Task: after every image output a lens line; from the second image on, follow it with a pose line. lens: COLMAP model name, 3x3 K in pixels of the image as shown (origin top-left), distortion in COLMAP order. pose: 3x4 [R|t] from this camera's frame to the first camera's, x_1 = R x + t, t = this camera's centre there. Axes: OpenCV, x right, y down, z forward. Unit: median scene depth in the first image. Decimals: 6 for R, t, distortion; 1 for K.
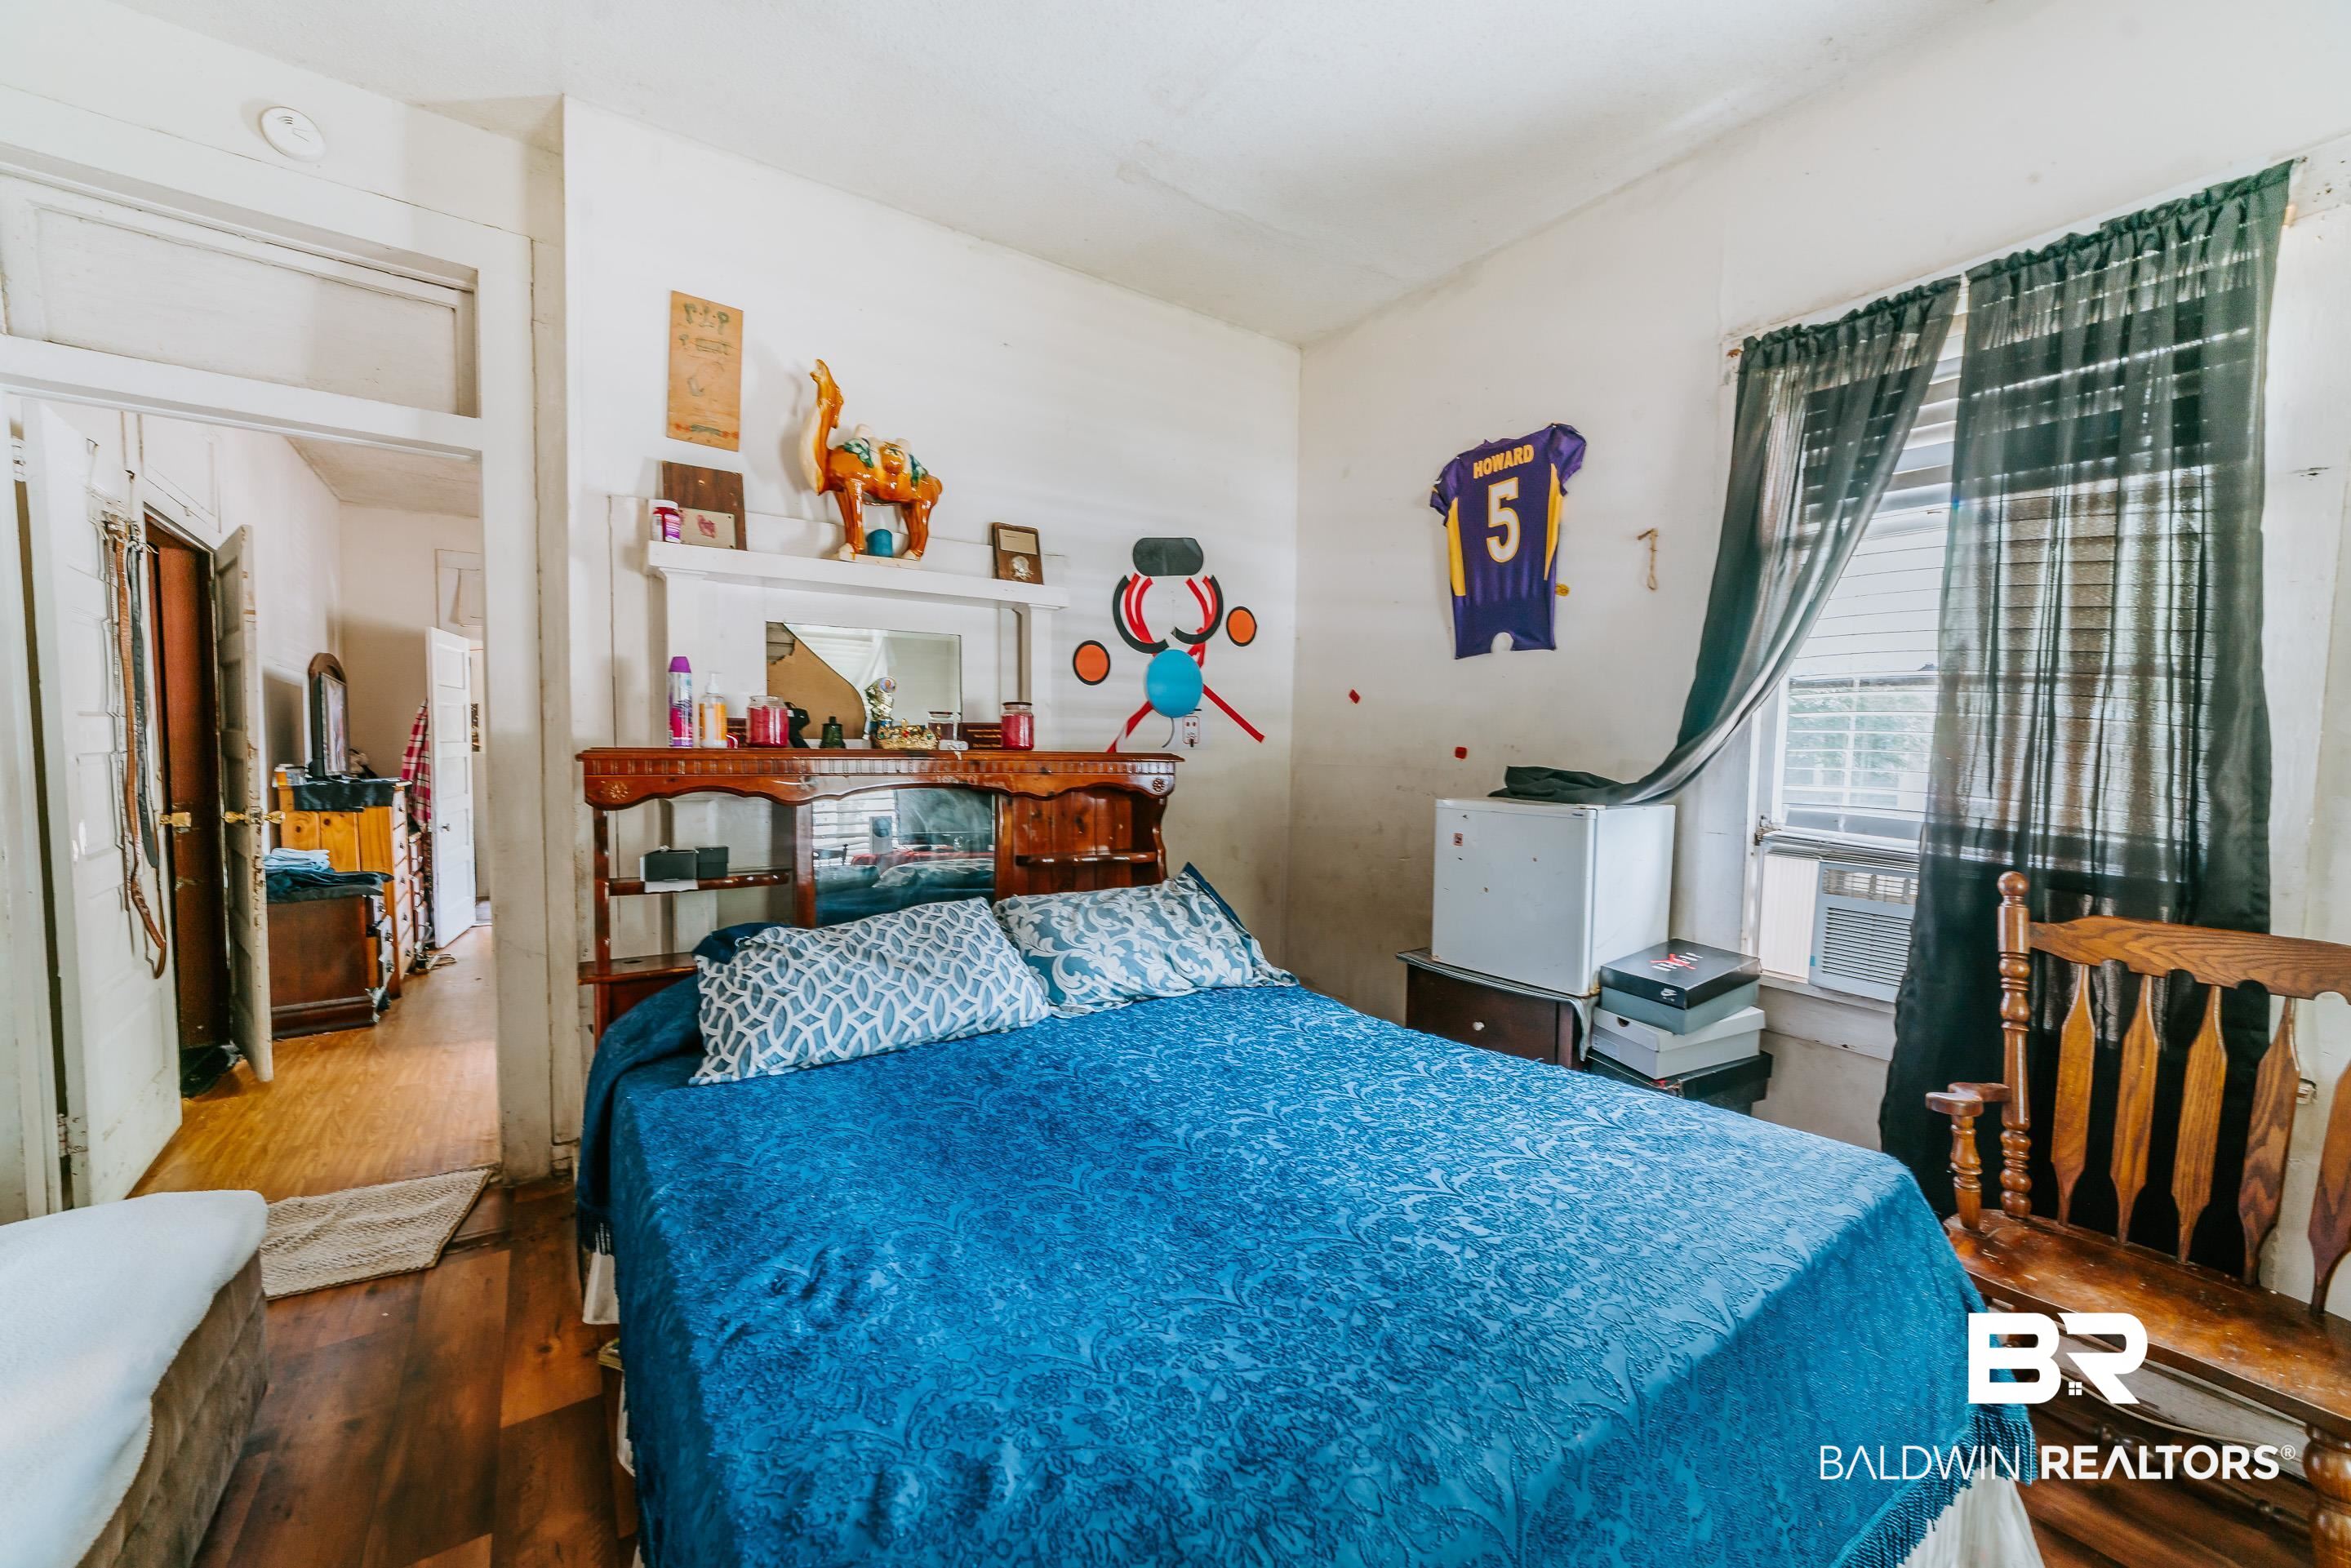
lens RADIAL K [[917.6, 0, 1175.5], [0, 917.6, 784.0], [0, 0, 1]] dist [-0.024352, 0.008839]
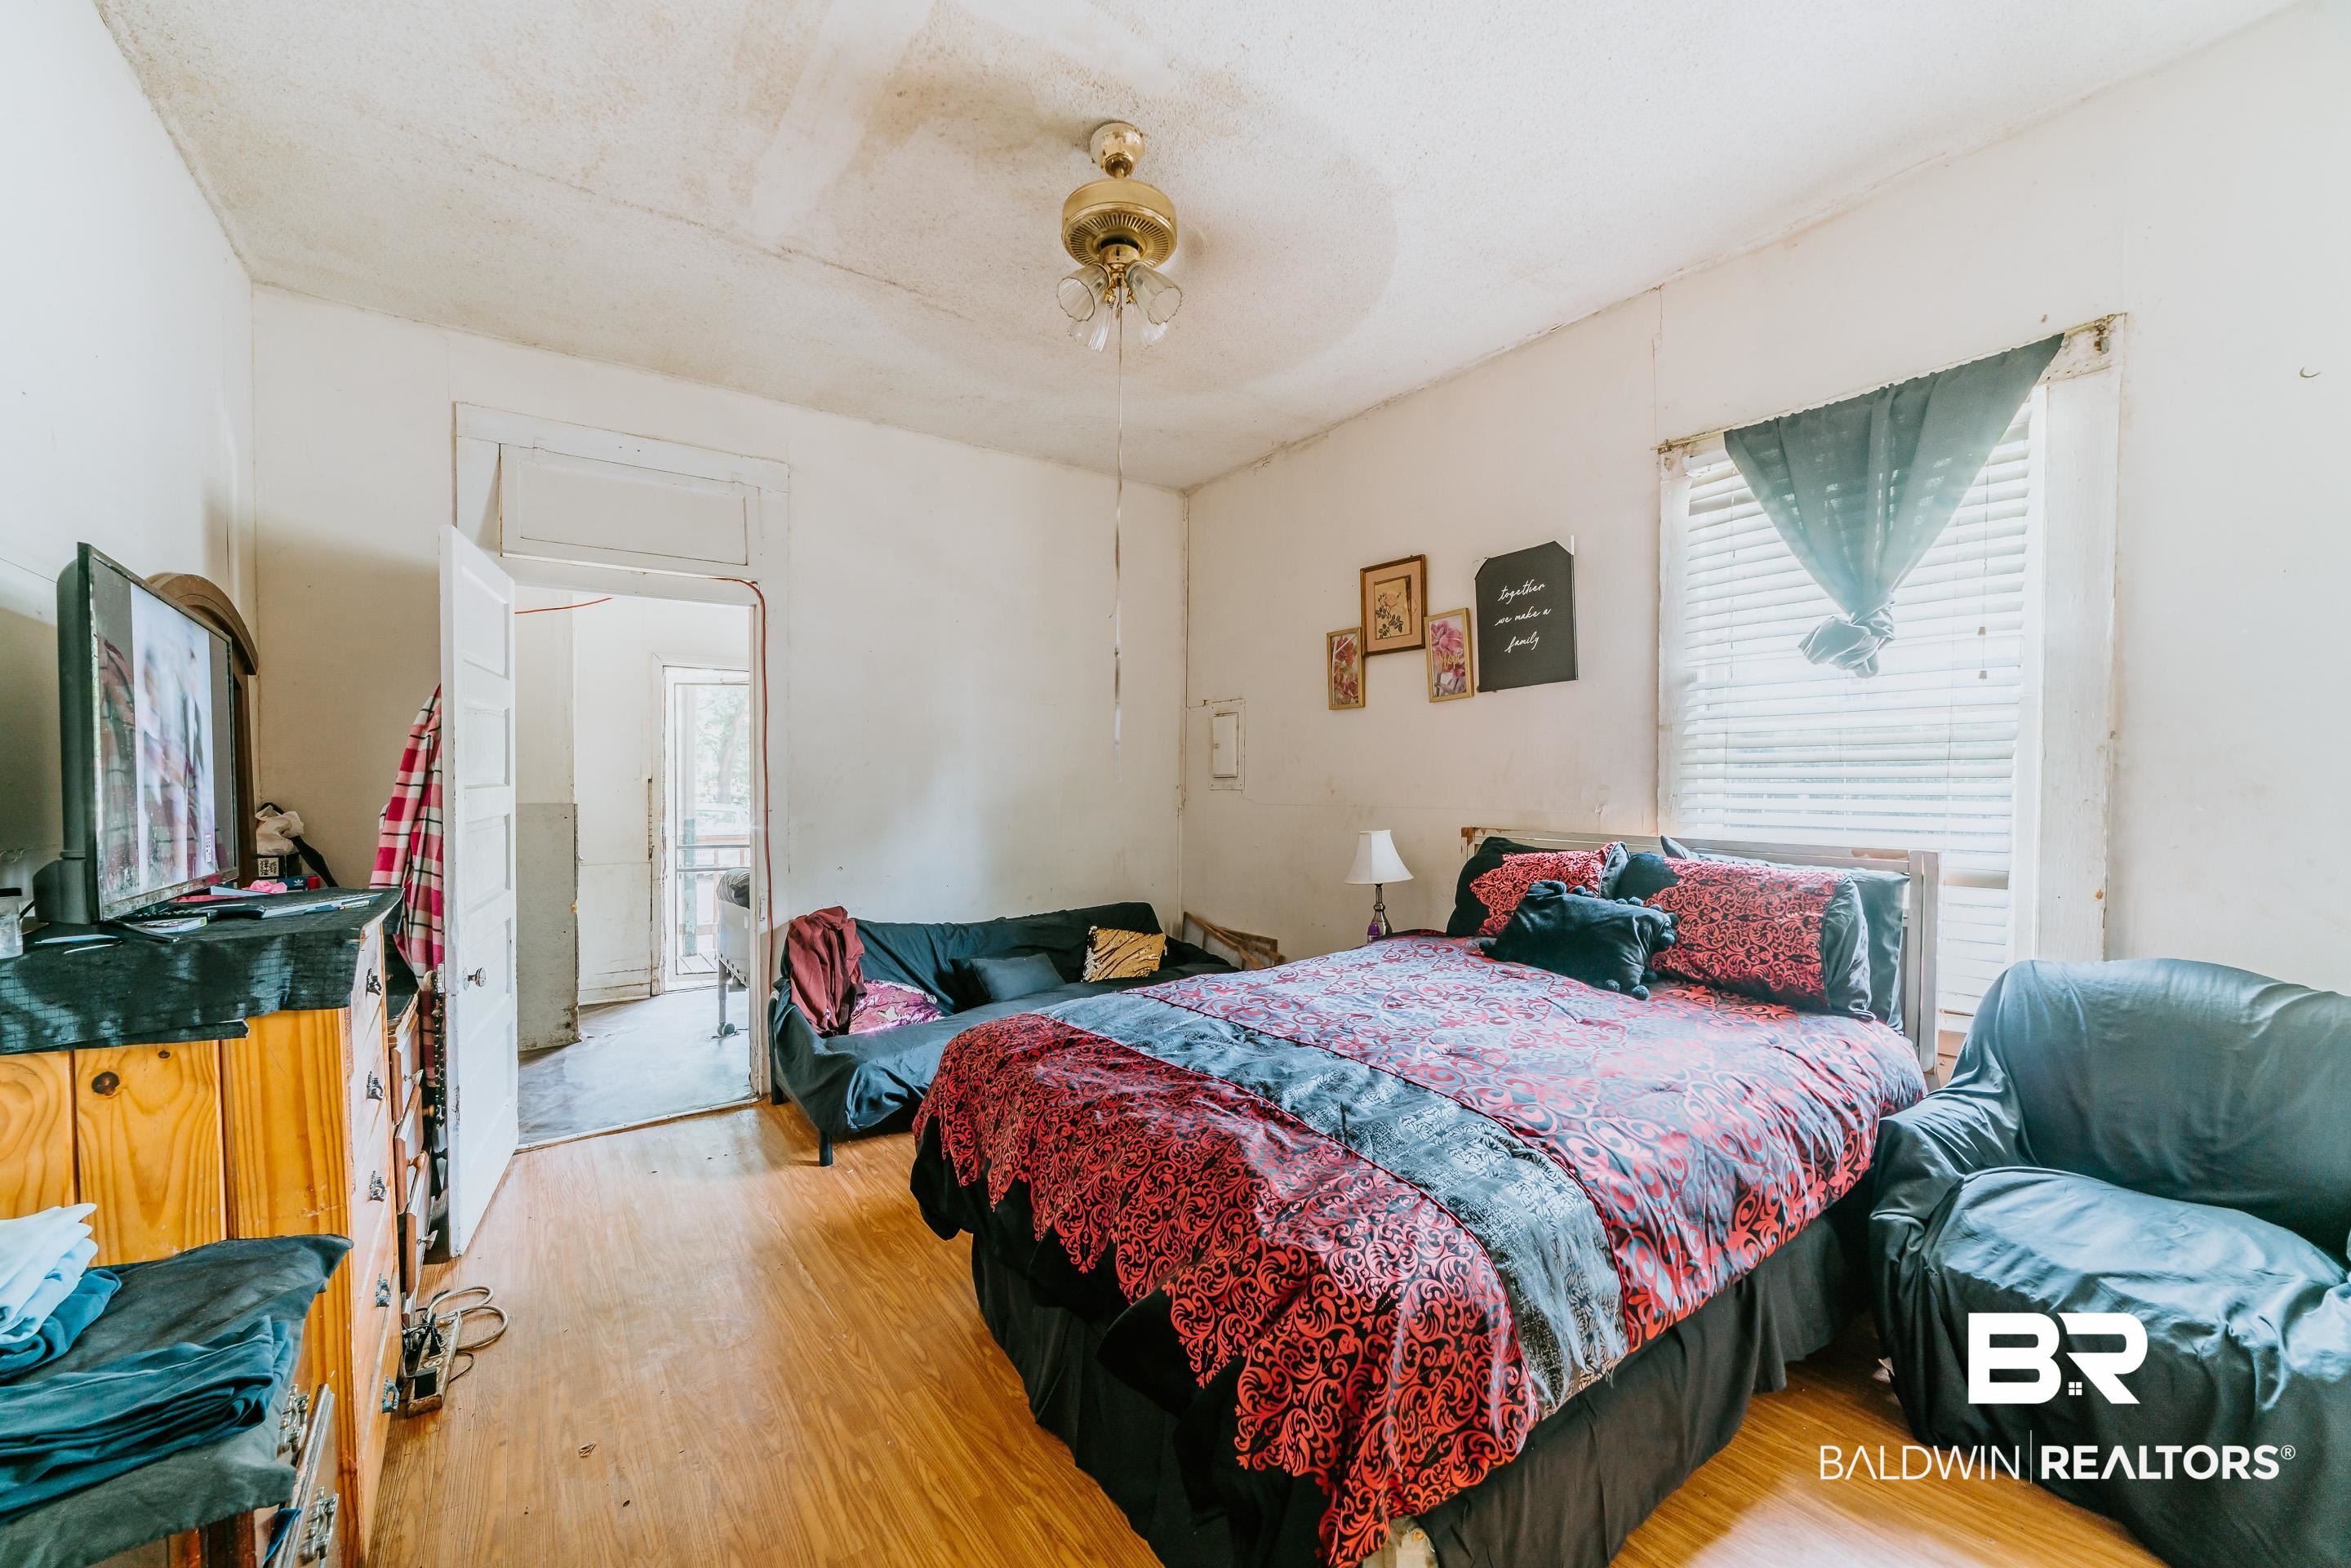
lens RADIAL K [[917.6, 0, 1175.5], [0, 917.6, 784.0], [0, 0, 1]] dist [-0.024352, 0.008839]
pose [[0.999673, -0.014711, 0.020938, -0.340091], [0.015458, 0.999232, -0.036004, -0.018743], [-0.020392, 0.036316, 0.999132, 0.394764]]
